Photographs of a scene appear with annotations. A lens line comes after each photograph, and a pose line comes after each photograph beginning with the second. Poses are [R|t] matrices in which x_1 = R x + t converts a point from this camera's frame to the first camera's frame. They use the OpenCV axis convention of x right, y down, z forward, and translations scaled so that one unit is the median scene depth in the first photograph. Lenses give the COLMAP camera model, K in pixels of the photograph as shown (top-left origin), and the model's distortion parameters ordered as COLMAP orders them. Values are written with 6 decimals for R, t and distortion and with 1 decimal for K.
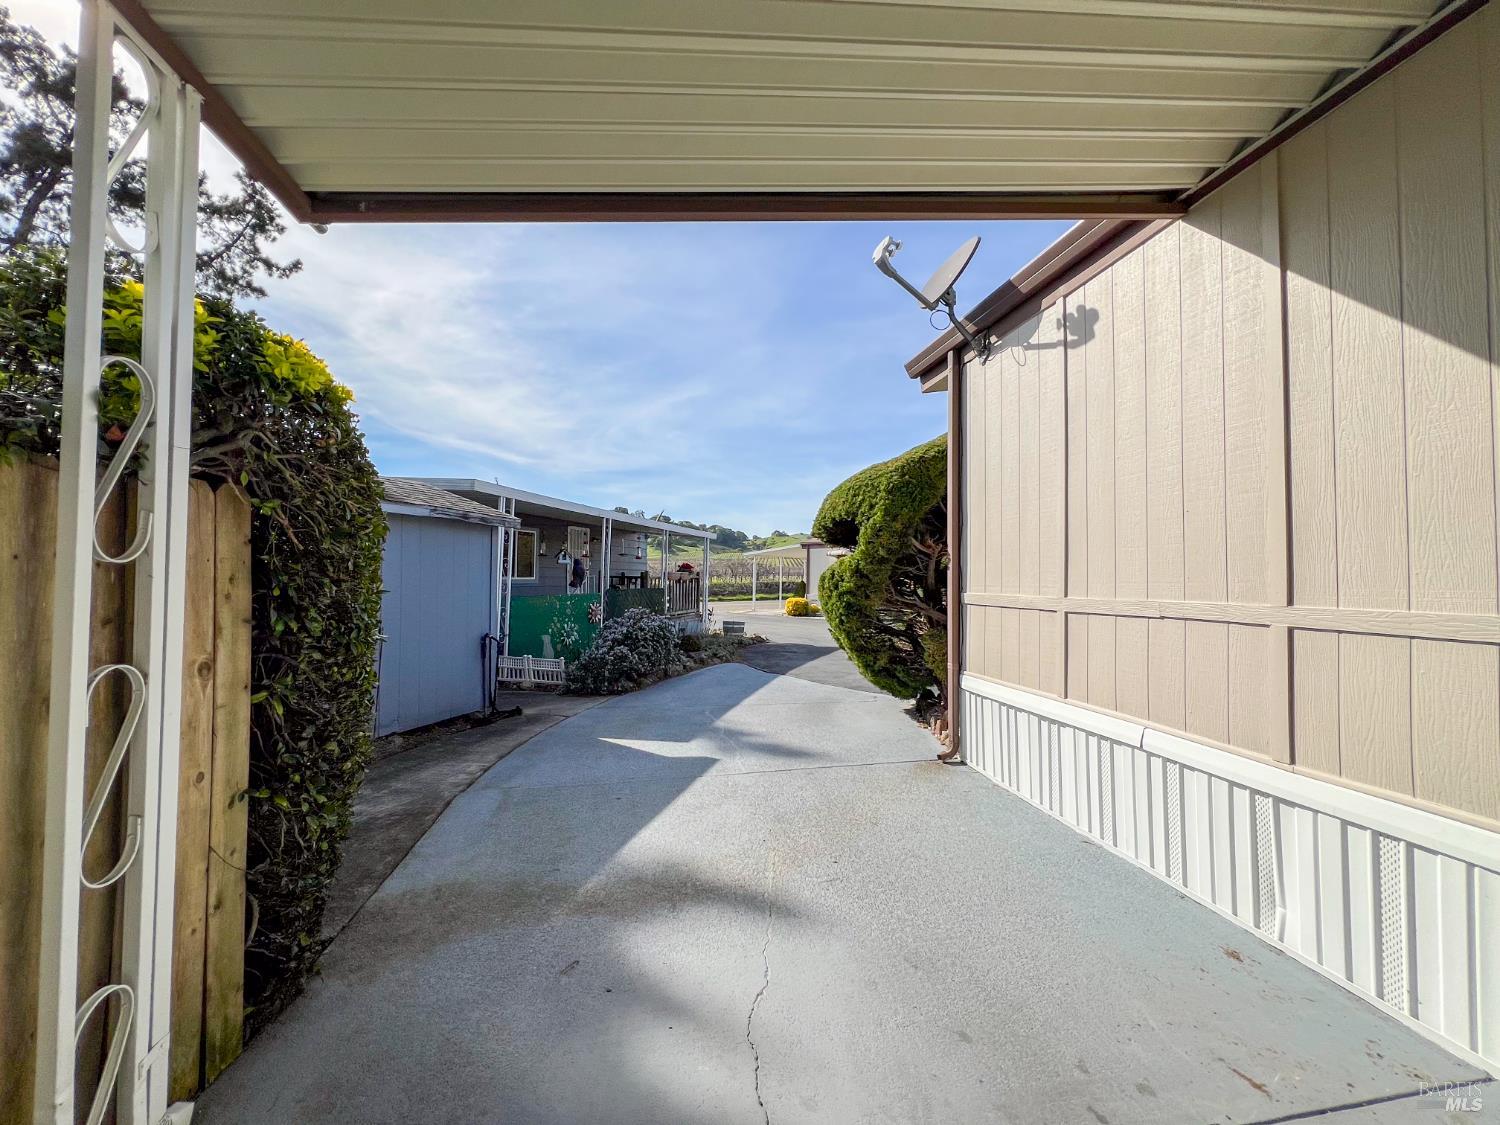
lens RADIAL K [[603.1, 0, 749.3], [0, 603.1, 560.3], [0, 0, 1]] dist [-0.001710, 0.000510]
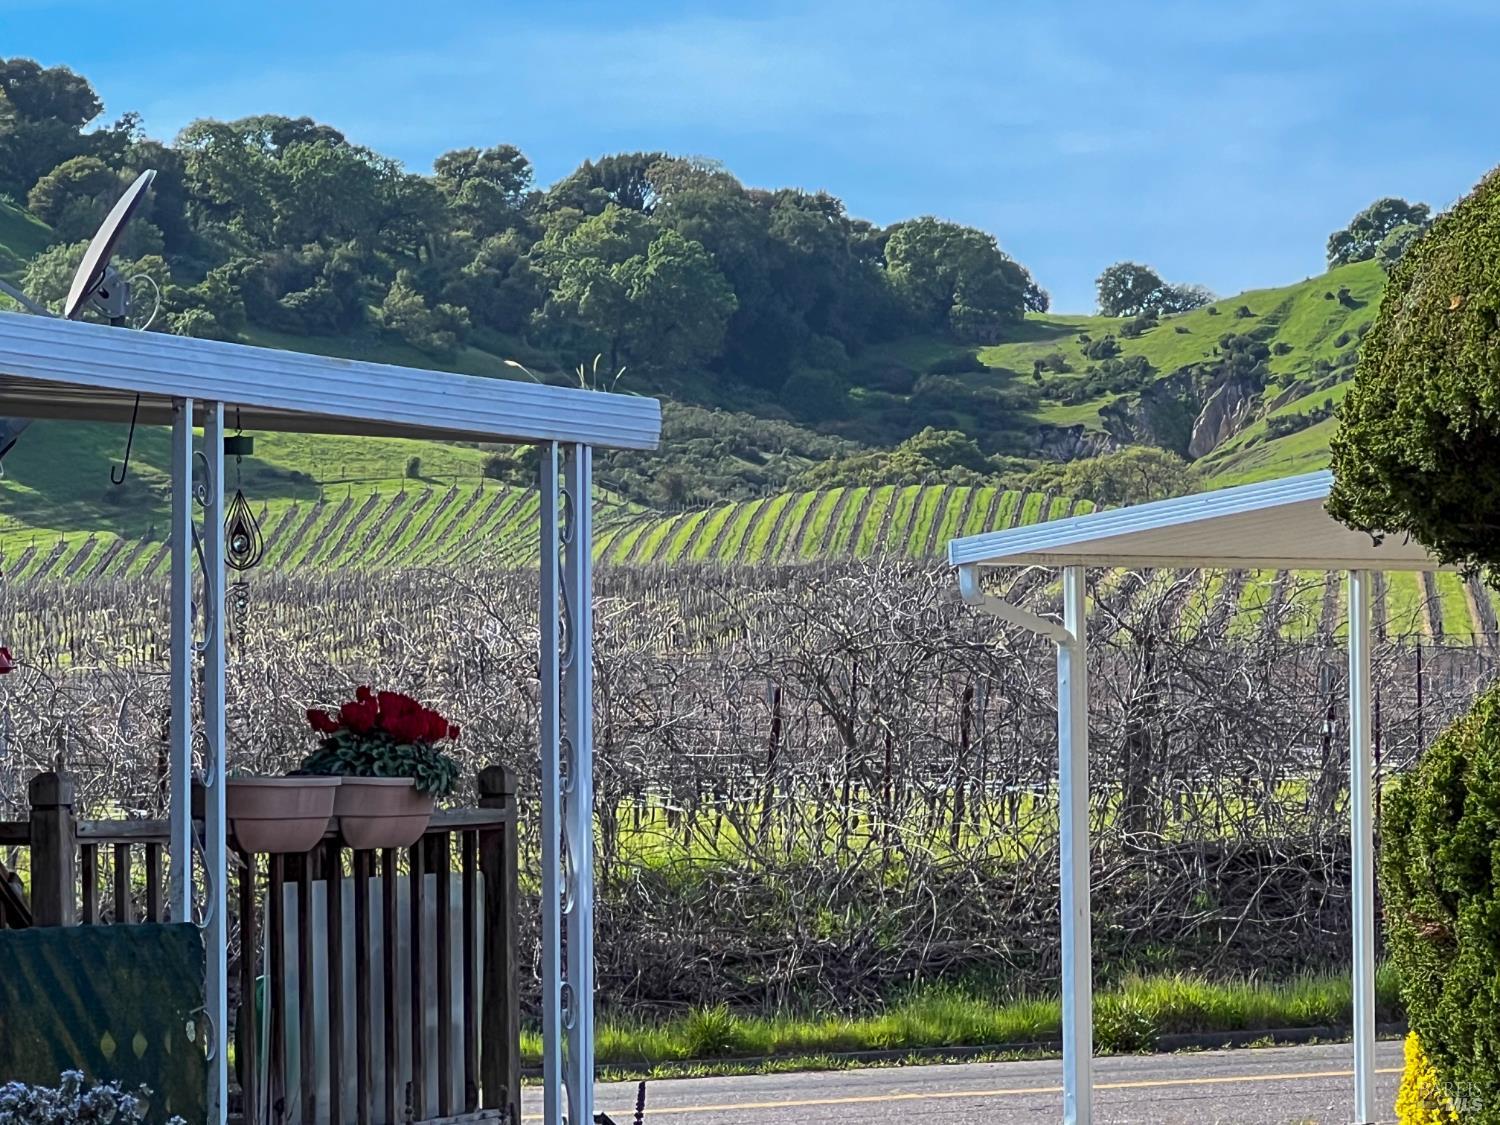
lens RADIAL K [[7482.1, 0, 750.0], [0, 7482.1, 562.5], [0, 0, 1]] dist [-0.129985, -2.247840]
pose [[0.998706, -0.027709, -0.042655, 0.006191], [0.027638, 0.999615, -0.002247, -0.004422], [0.042701, 0.001065, 0.999087, -0.111995]]
